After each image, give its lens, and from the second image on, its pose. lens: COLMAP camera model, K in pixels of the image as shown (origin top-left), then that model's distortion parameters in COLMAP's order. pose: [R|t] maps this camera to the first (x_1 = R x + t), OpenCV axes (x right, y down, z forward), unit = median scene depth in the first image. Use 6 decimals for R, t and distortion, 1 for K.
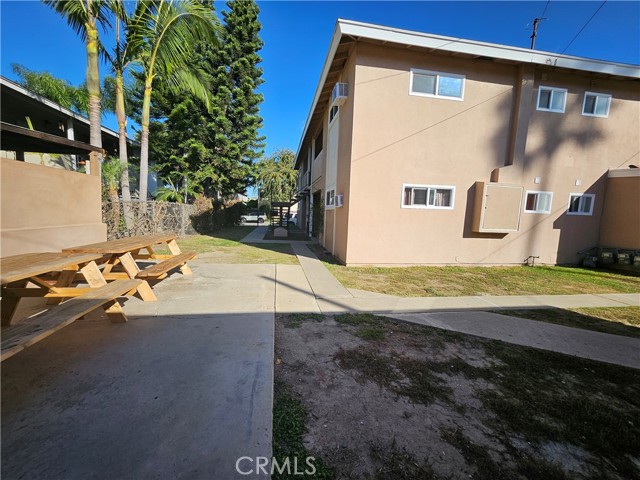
lens RADIAL K [[252.1, 0, 318.4], [0, 252.1, 242.2], [0, 0, 1]] dist [0.001288, -0.000292]
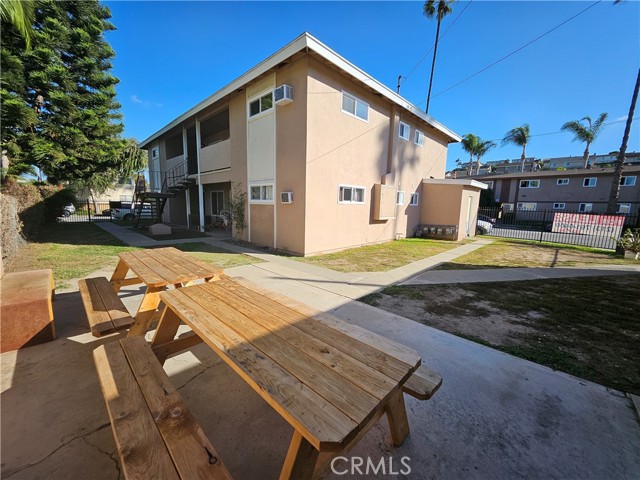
lens RADIAL K [[253.7, 0, 320.0], [0, 253.7, 240.0], [0, 0, 1]] dist [0.018707, -0.010707]
pose [[0.797410, -0.101009, 0.594924, -0.506802], [0.074310, 0.994824, 0.069304, -0.053226], [-0.598845, -0.011055, 0.800789, 0.057842]]
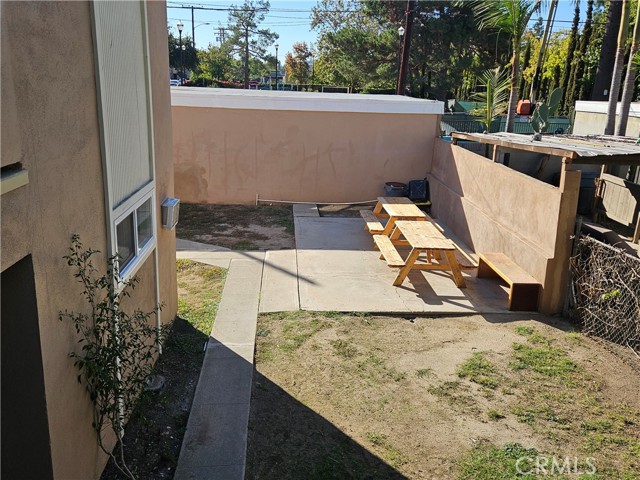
lens RADIAL K [[556.0, 0, 320.0], [0, 556.0, 240.0], [0, 0, 1]] dist [0.059059, -0.010066]
pose [[-0.992003, -0.097861, 0.079701, -0.298669], [-0.058779, 0.917053, 0.394409, -0.583061], [-0.111688, 0.386571, -0.915472, 2.092715]]
